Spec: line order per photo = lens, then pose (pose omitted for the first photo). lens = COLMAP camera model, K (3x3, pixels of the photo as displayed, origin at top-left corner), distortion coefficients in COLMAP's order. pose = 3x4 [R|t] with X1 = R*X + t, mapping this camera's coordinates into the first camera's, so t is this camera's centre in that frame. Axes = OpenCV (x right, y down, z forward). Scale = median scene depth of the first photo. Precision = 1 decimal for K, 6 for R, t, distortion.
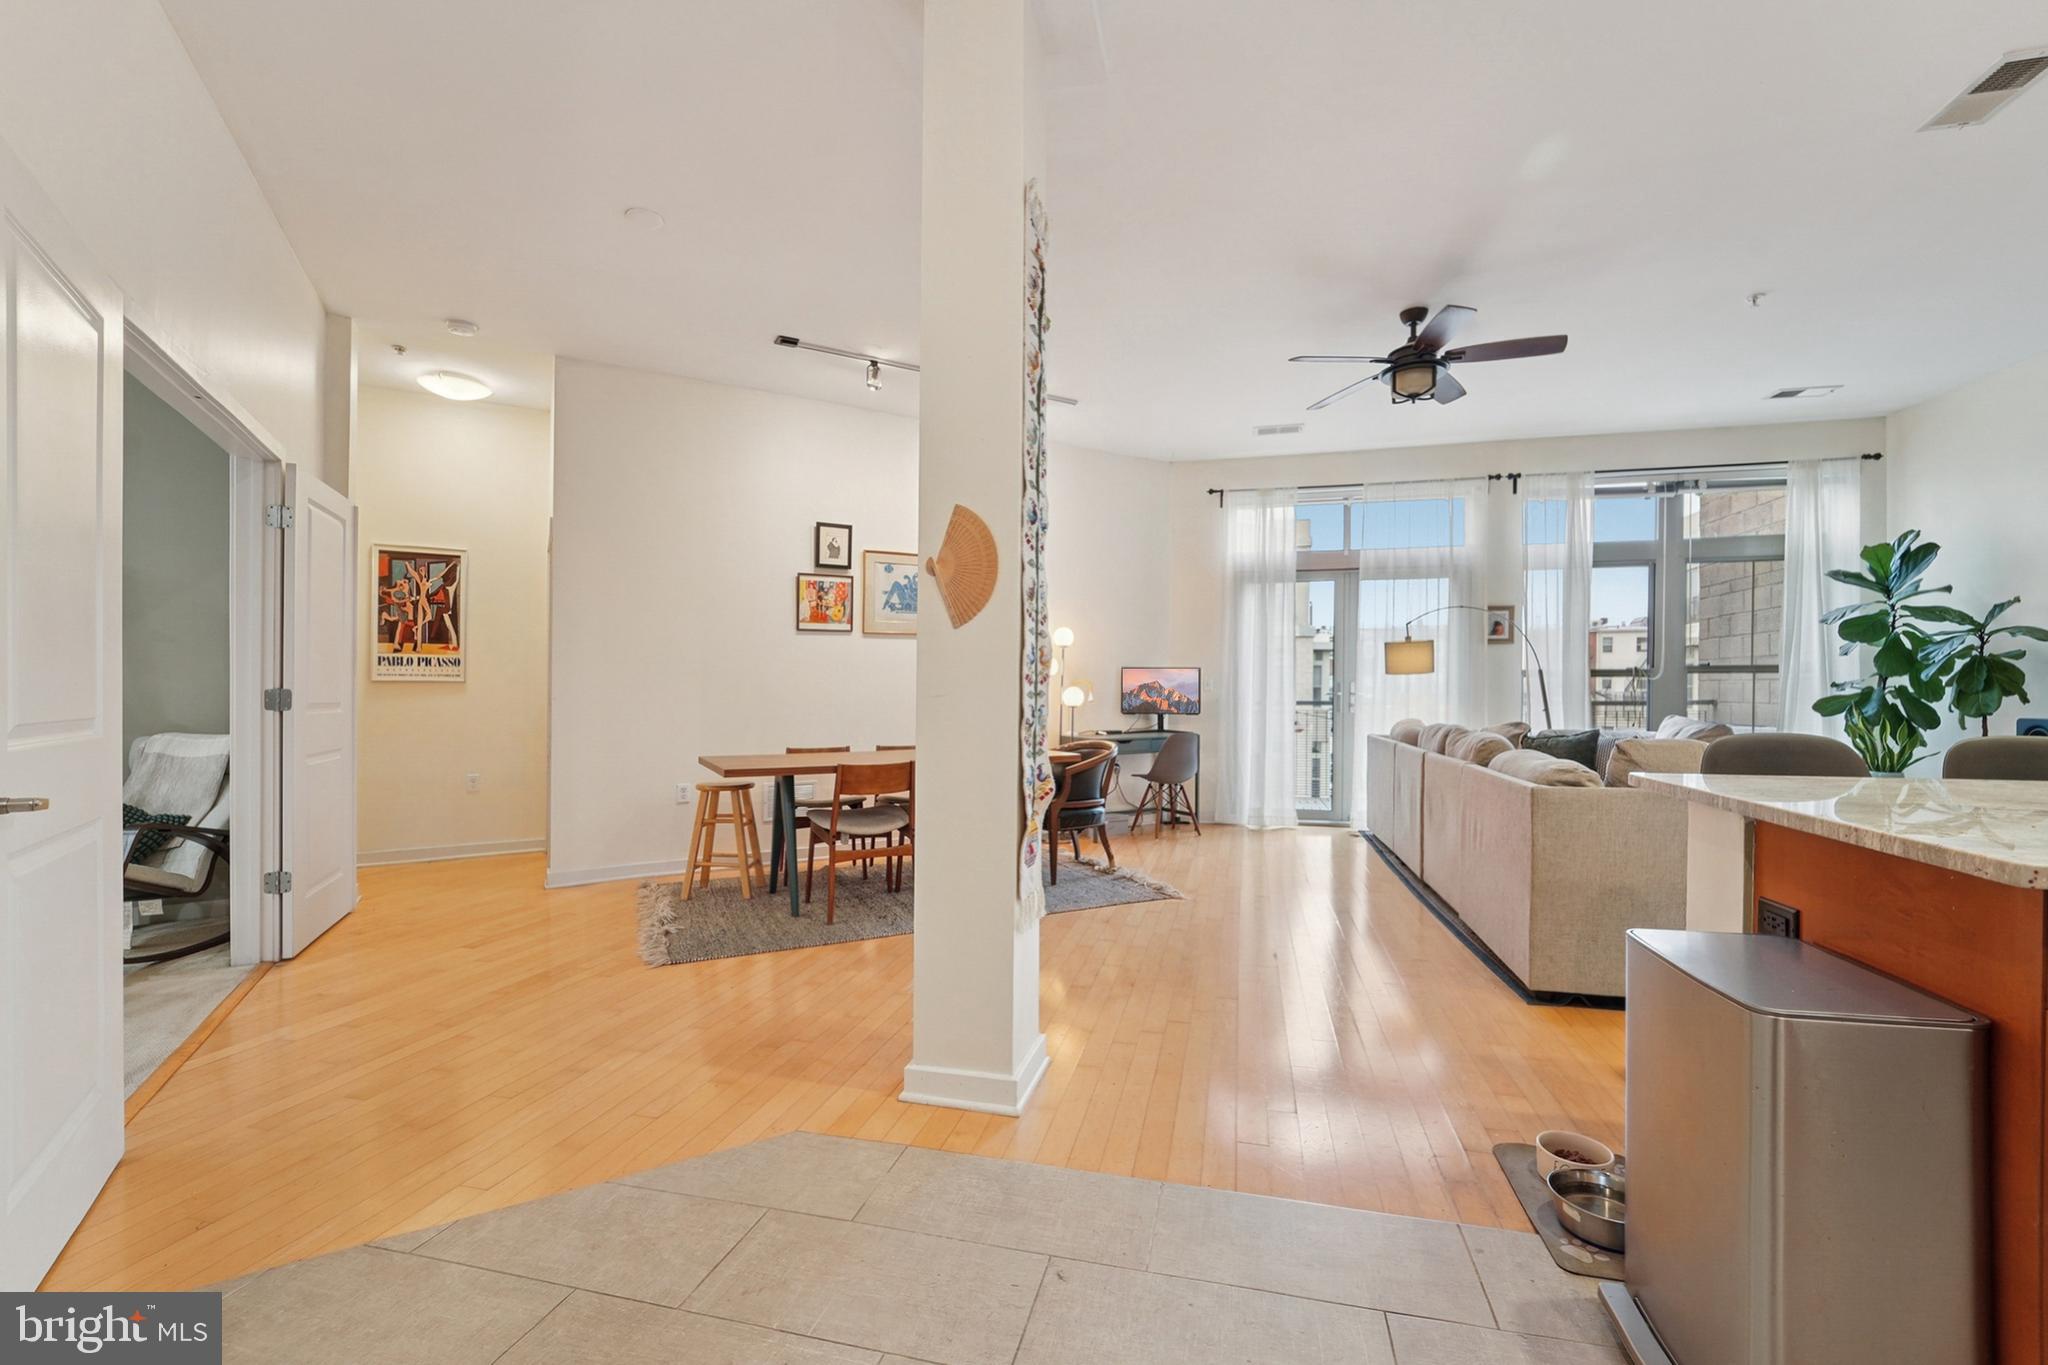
lens RADIAL K [[834.0, 0, 1028.4], [0, 834.0, 694.4], [0, 0, 1]] dist [-0.032042, -0.000272]
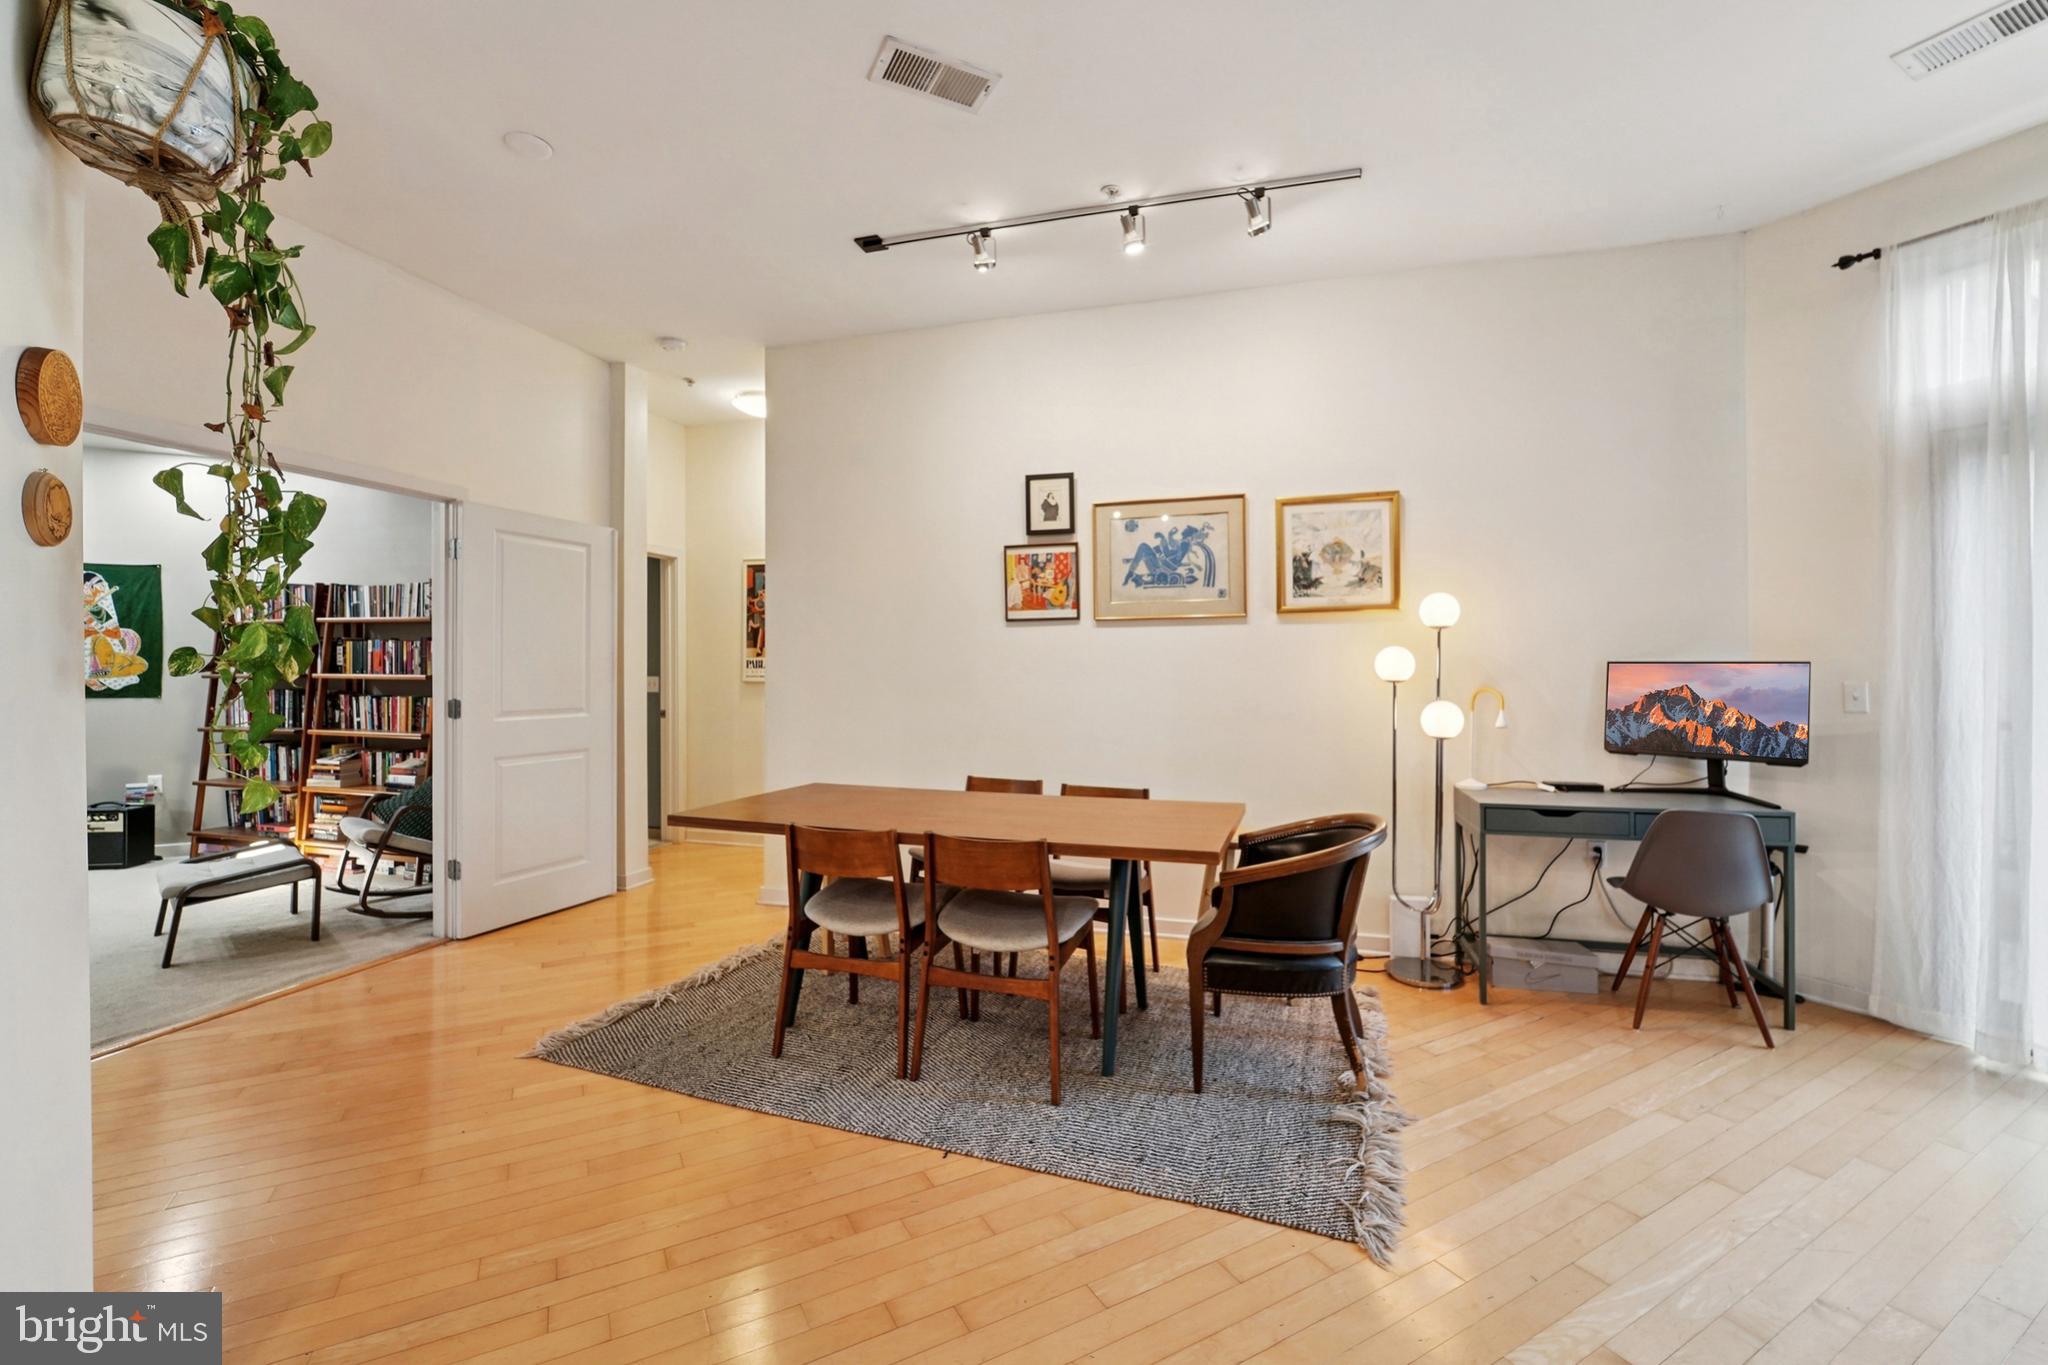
lens RADIAL K [[835.9, 0, 1086.6], [0, 835.9, 654.4], [0, 0, 1]] dist [-0.025967, -0.000286]
pose [[0.692968, -0.012351, -0.720863, 0.316198], [-0.005595, 0.999731, -0.022508, -0.029403], [0.720947, 0.019631, 0.692712, 0.511452]]
